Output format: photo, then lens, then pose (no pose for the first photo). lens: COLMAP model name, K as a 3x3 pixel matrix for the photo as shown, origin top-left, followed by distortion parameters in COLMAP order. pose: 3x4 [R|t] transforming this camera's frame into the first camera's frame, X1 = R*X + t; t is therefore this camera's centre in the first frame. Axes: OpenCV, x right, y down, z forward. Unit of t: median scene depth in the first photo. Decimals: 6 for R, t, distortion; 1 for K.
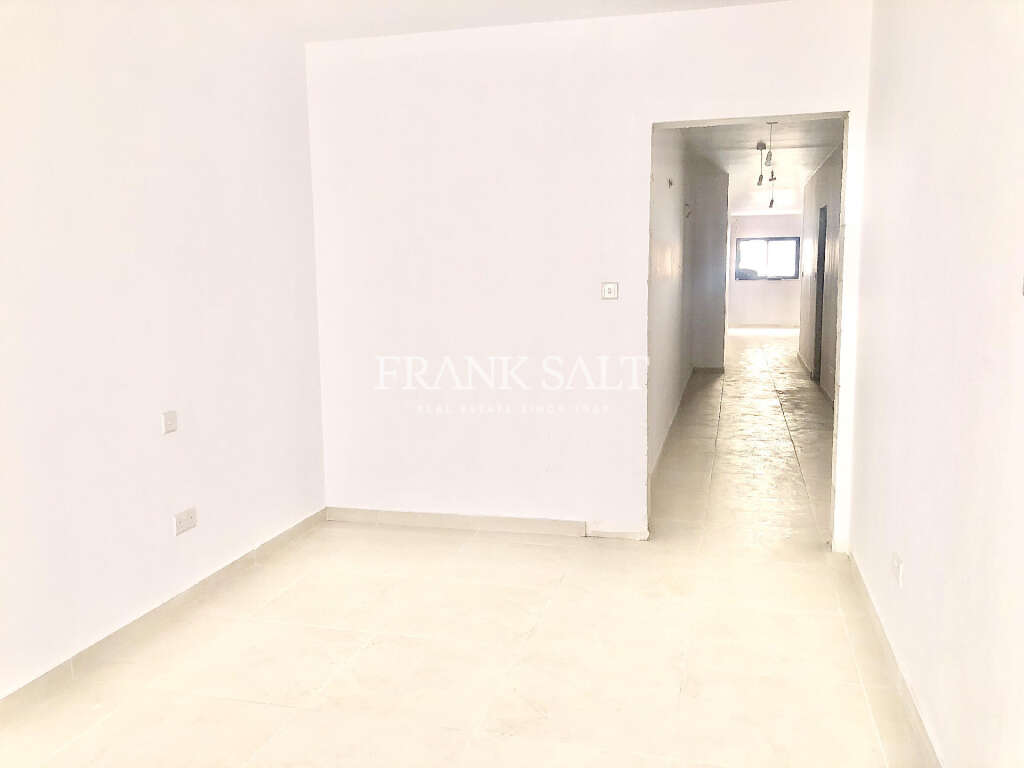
lens RADIAL K [[840.9, 0, 509.7], [0, 840.9, 383.3], [0, 0, 1]] dist [0.002223, -0.006099]
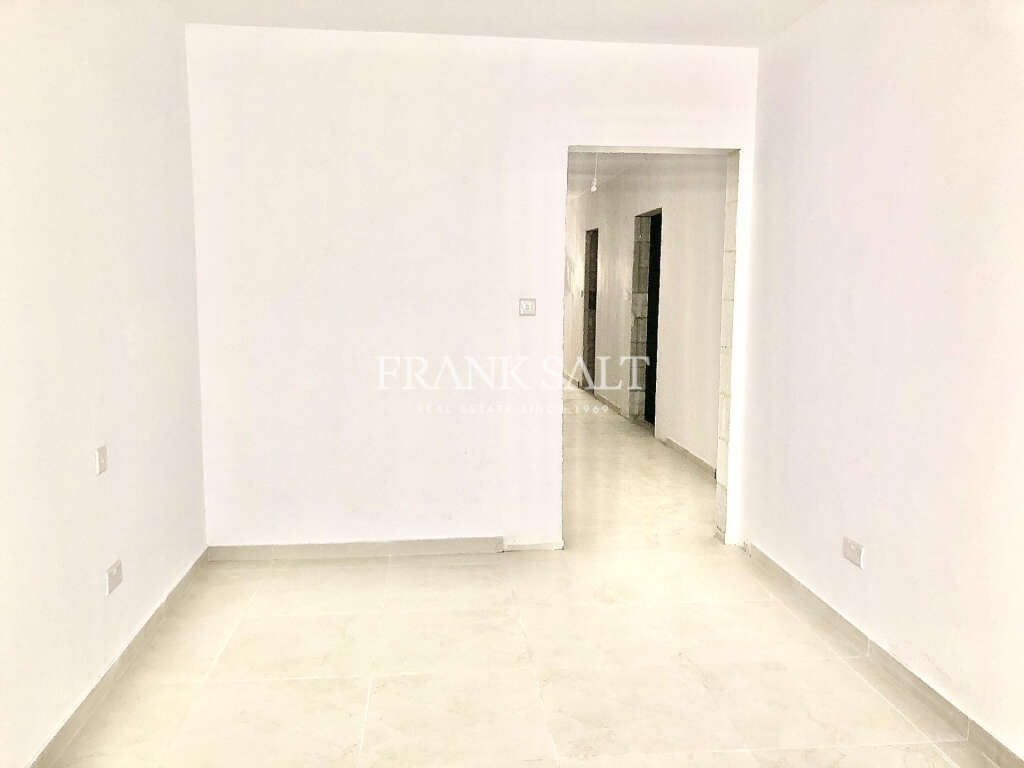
lens RADIAL K [[840.9, 0, 511.0], [0, 840.9, 385.4], [0, 0, 1]] dist [0.002223, -0.006099]
pose [[0.935573, -0.024547, 0.352278, -0.247906], [0.029770, 0.999512, -0.009417, -0.006296], [-0.351875, 0.019297, 0.935848, 0.056128]]
